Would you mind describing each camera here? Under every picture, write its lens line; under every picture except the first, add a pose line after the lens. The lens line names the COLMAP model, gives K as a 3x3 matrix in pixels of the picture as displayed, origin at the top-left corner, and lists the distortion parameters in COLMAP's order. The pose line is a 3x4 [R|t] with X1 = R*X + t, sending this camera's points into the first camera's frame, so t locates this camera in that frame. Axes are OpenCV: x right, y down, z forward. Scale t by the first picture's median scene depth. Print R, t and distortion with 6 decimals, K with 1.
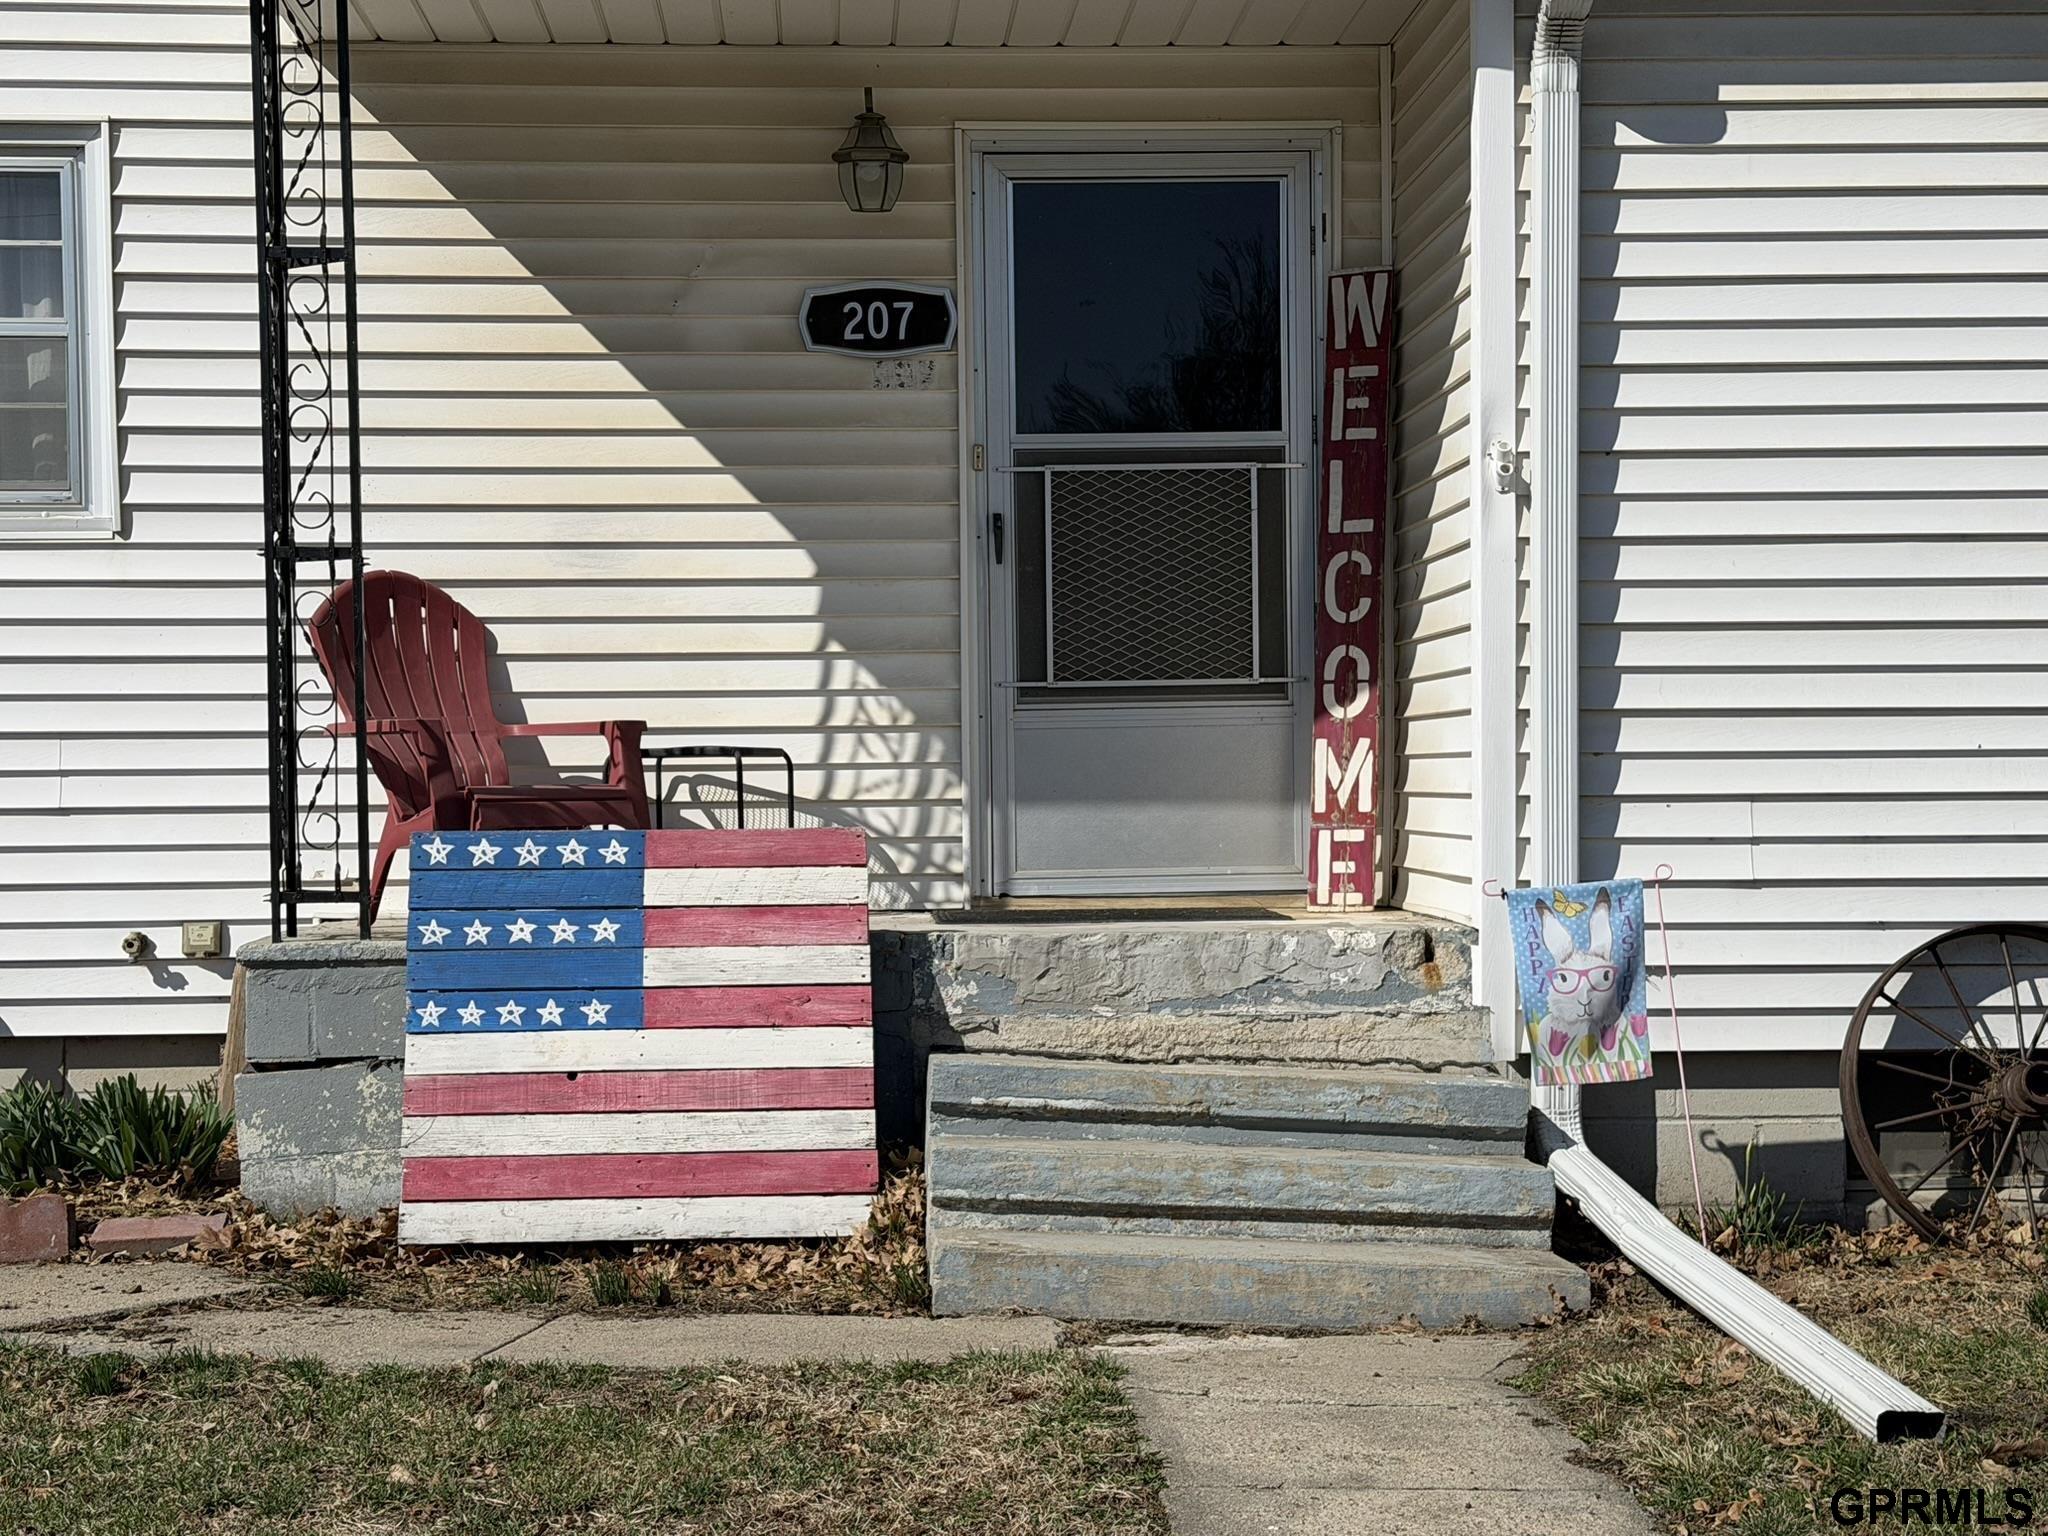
lens RADIAL K [[3115.4, 0, 1035.9], [0, 3115.4, 781.4], [0, 0, 1]] dist [0.134227, 0.000000]
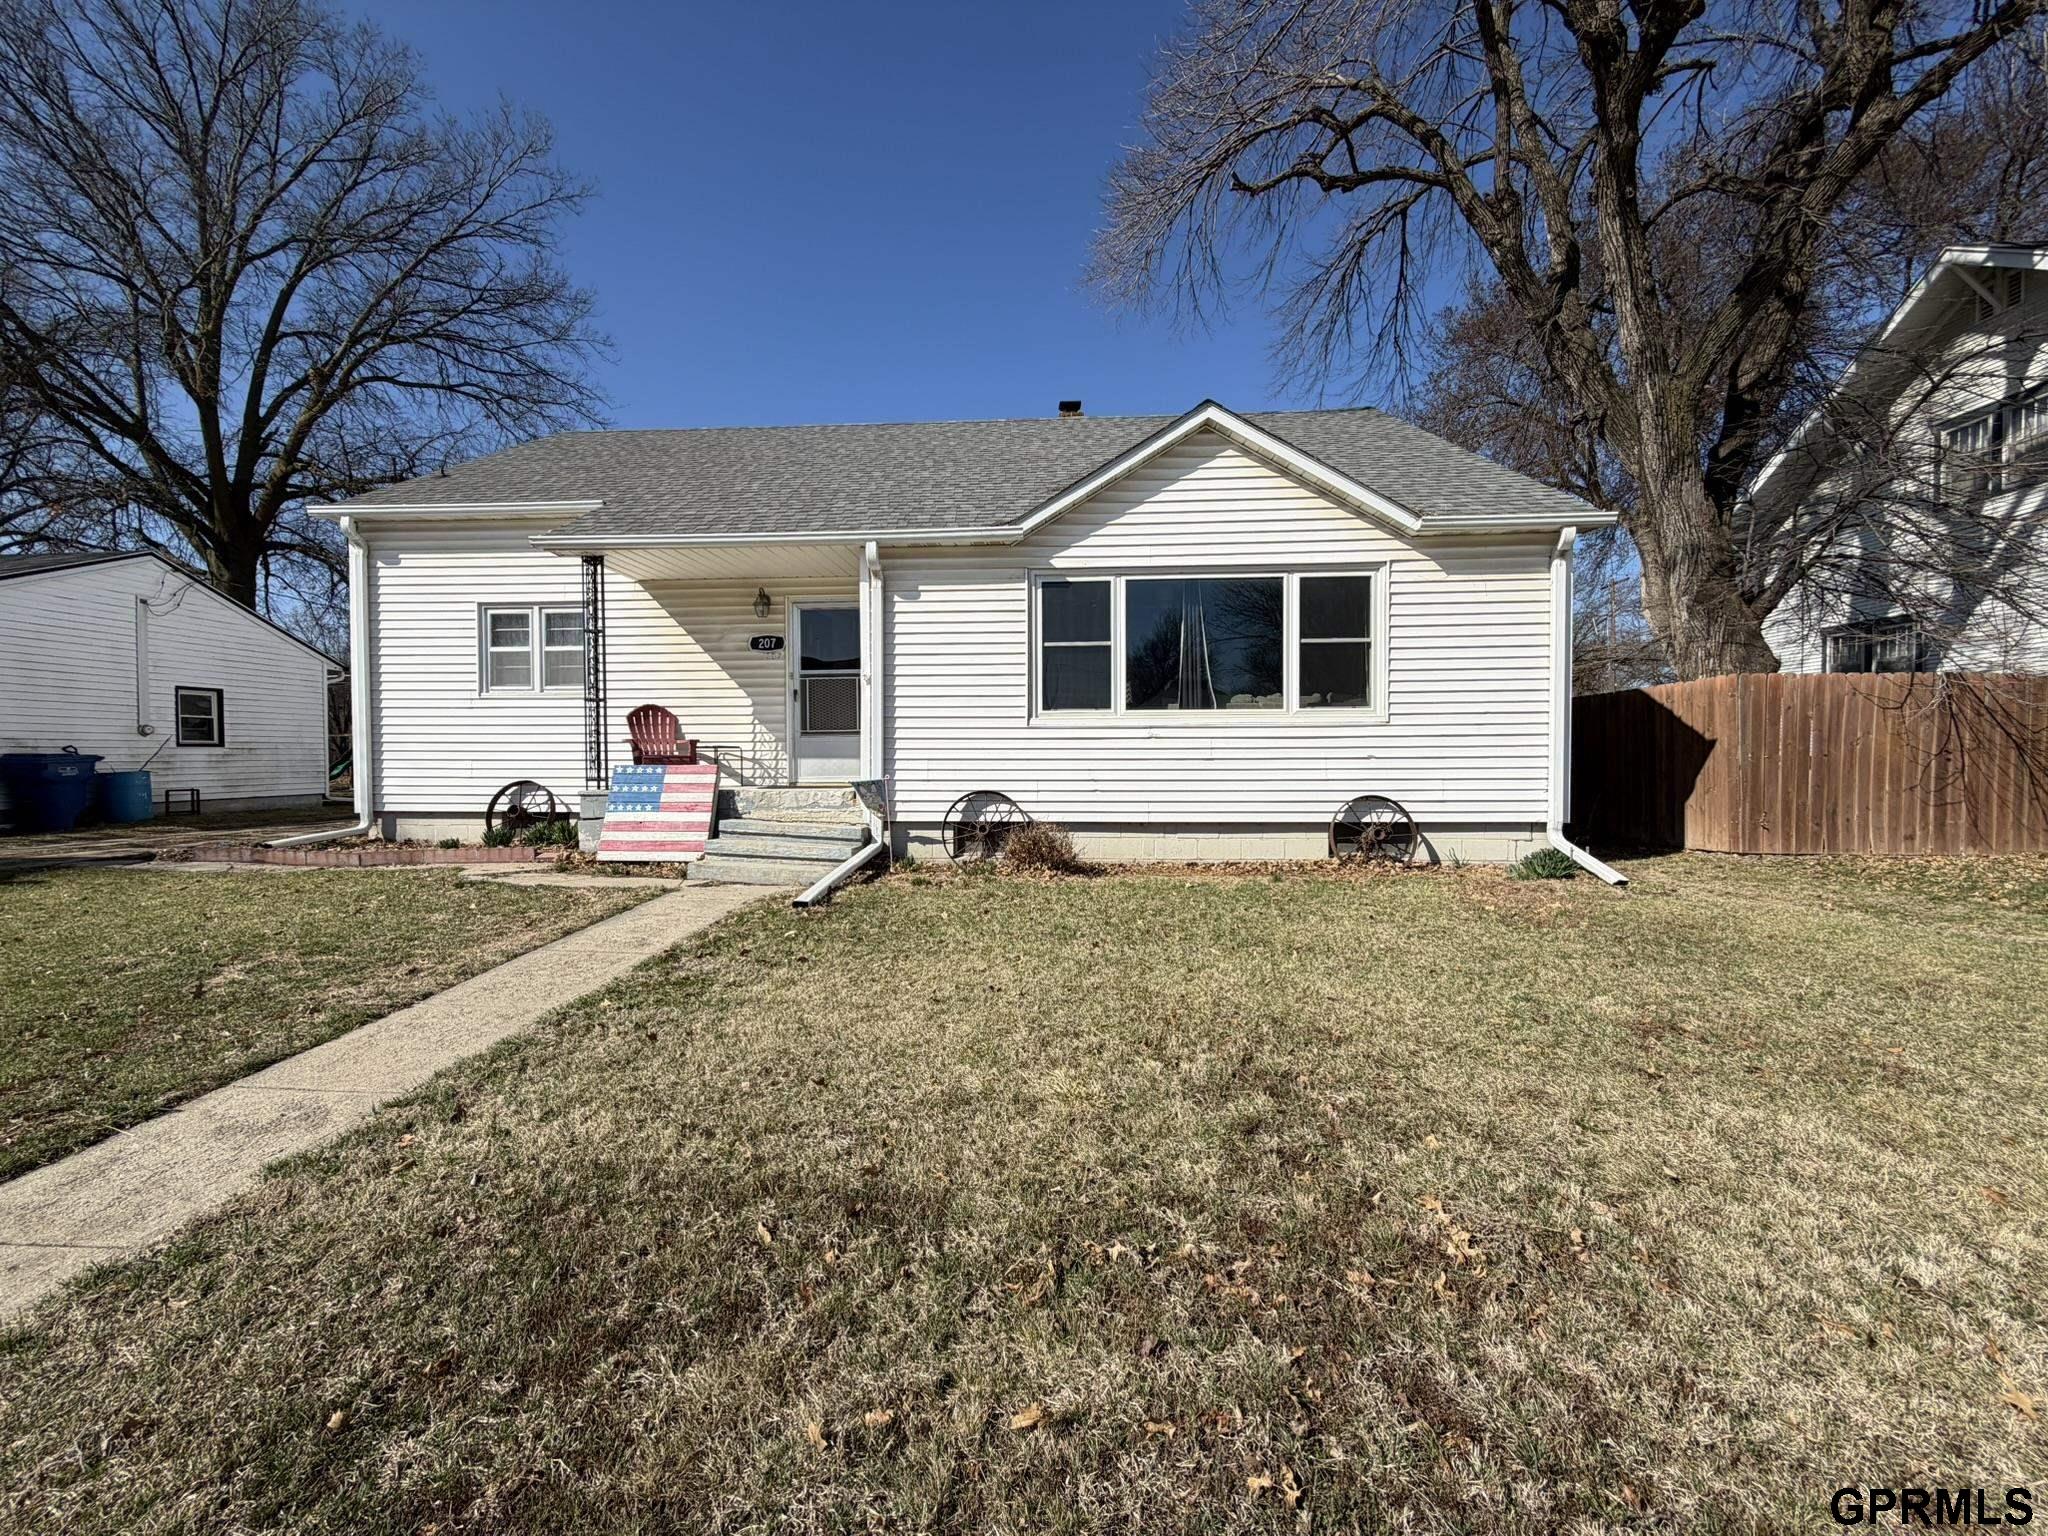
lens RADIAL K [[815.9, 0, 1024.4], [0, 815.9, 766.8], [0, 0, 1]] dist [0.005041, -0.000628]
pose [[0.992646, 0.008267, -0.120770, 0.448915], [-0.006693, 0.999887, 0.013428, -0.000338], [0.120867, -0.012521, 0.992590, -0.038815]]
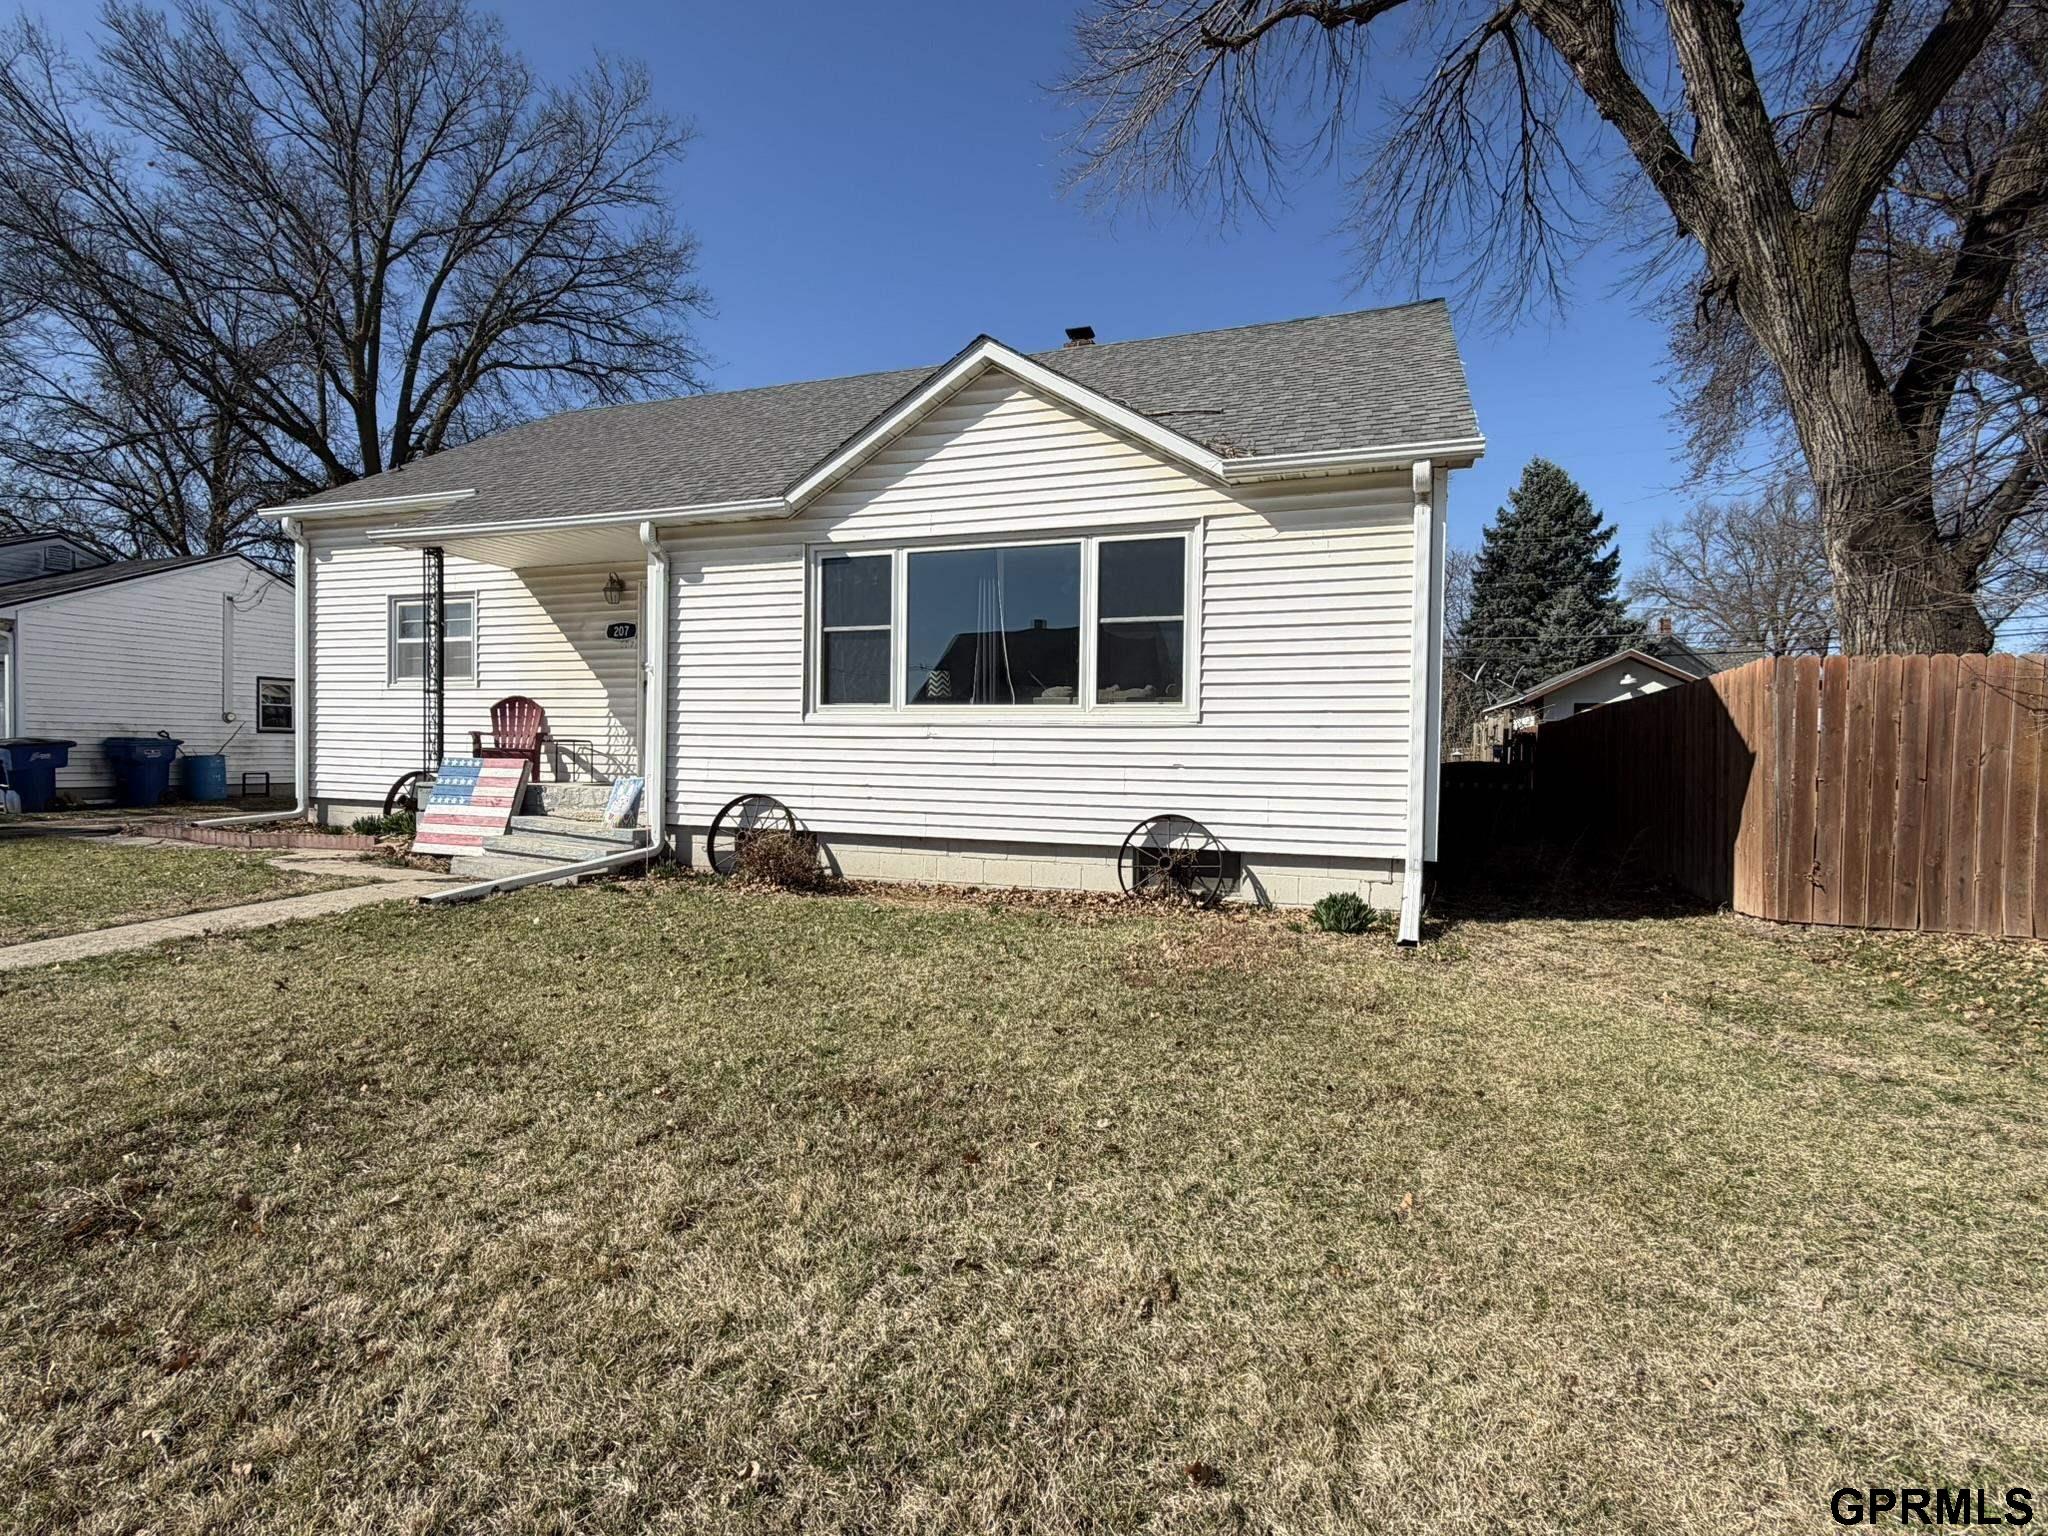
lens RADIAL K [[1007.9, 0, 1027.7], [0, 1007.9, 769.0], [0, 0, 1]] dist [0.004495, -0.000011]
pose [[0.918499, 0.030877, -0.394216, 0.977057], [-0.026119, 0.999507, 0.017430, -0.011656], [0.394560, -0.005713, 0.918852, 0.046492]]
